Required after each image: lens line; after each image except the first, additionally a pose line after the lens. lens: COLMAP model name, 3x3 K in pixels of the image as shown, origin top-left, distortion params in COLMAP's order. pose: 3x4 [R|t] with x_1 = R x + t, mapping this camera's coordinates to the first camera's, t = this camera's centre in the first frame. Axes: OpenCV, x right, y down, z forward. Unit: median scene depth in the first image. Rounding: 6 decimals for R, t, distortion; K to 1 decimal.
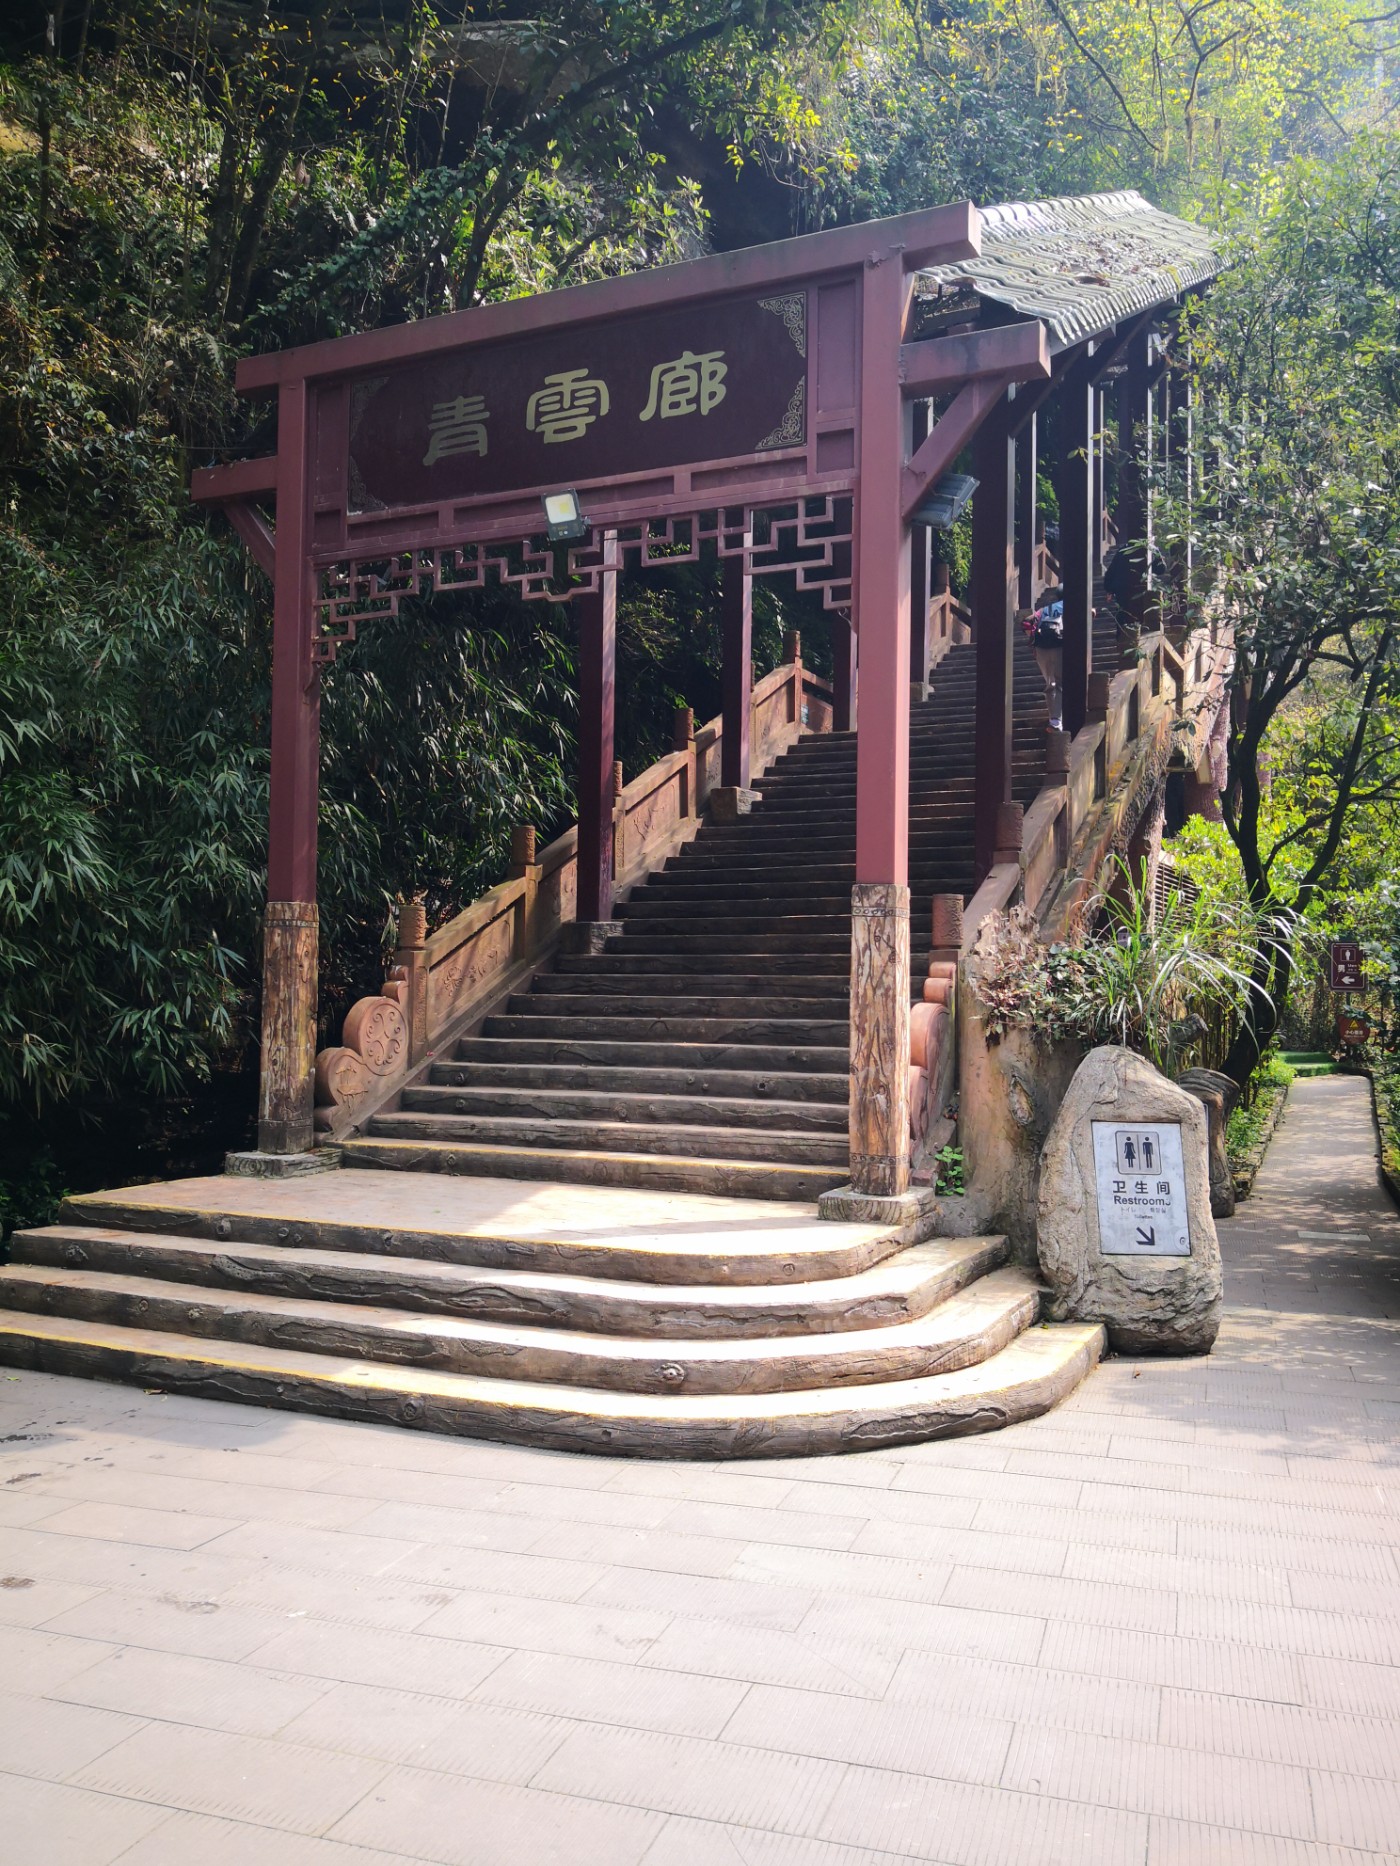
lens RADIAL K [[1514.7, 0, 700.0], [0, 1514.7, 933.0], [0, 0, 1]] dist [0.032639, -0.068903]
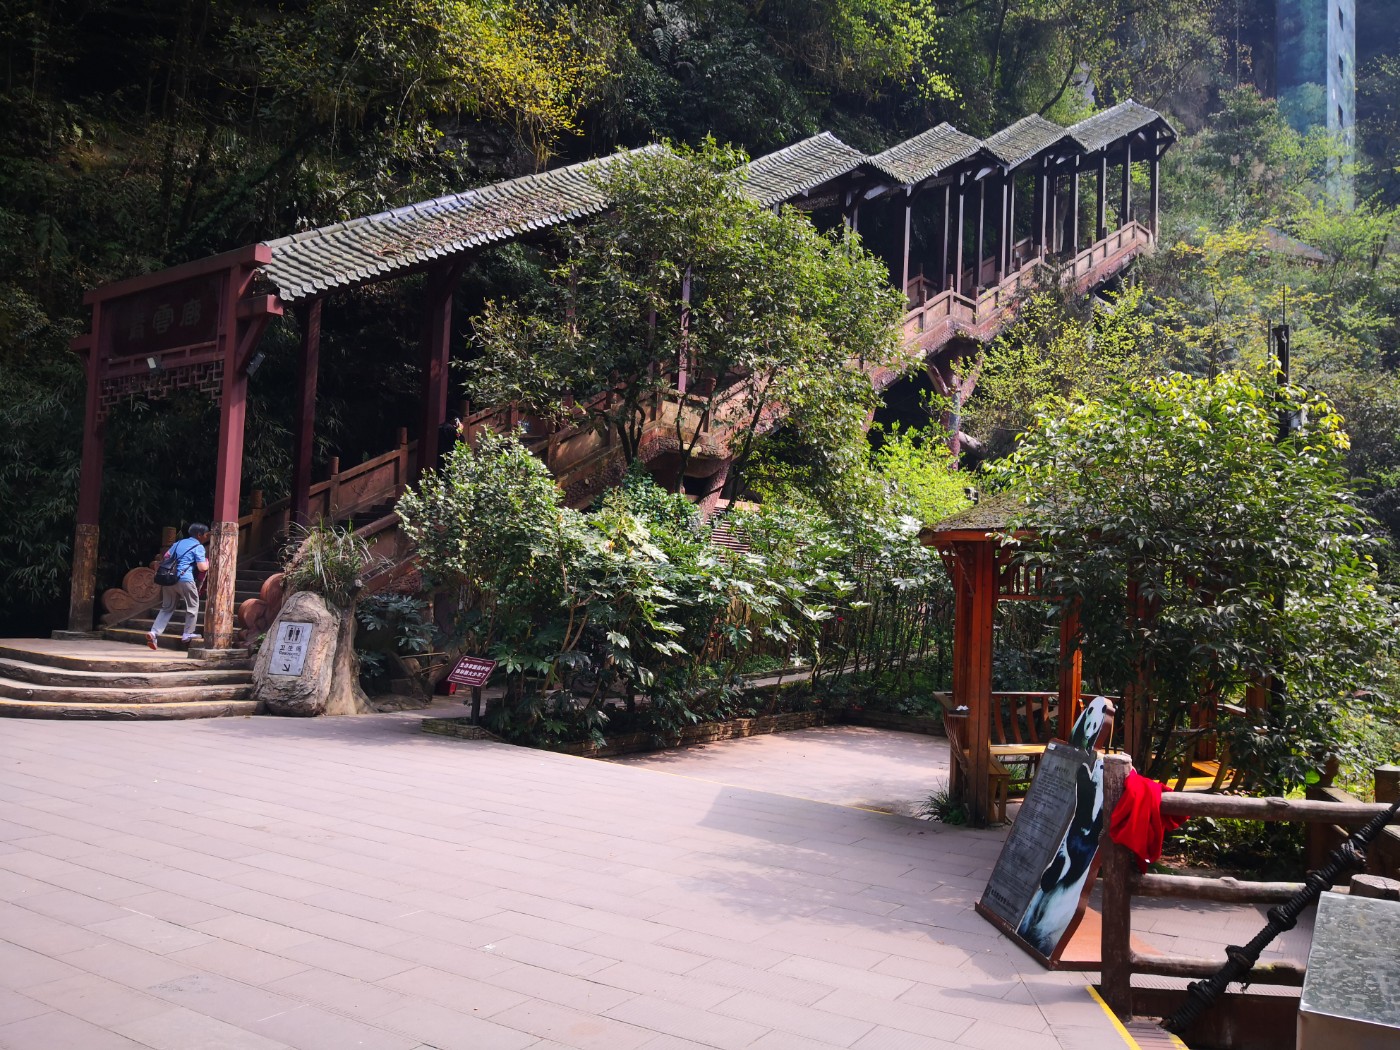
lens RADIAL K [[1136.5, 0, 705.7], [0, 1136.5, 523.7], [0, 0, 1]] dist [0.032639, -0.068903]
pose [[0.974672, 0.016659, -0.223016, 1.194624], [-0.021188, 0.999615, -0.017932, -0.012099], [0.222631, 0.022203, 0.974650, -0.568829]]
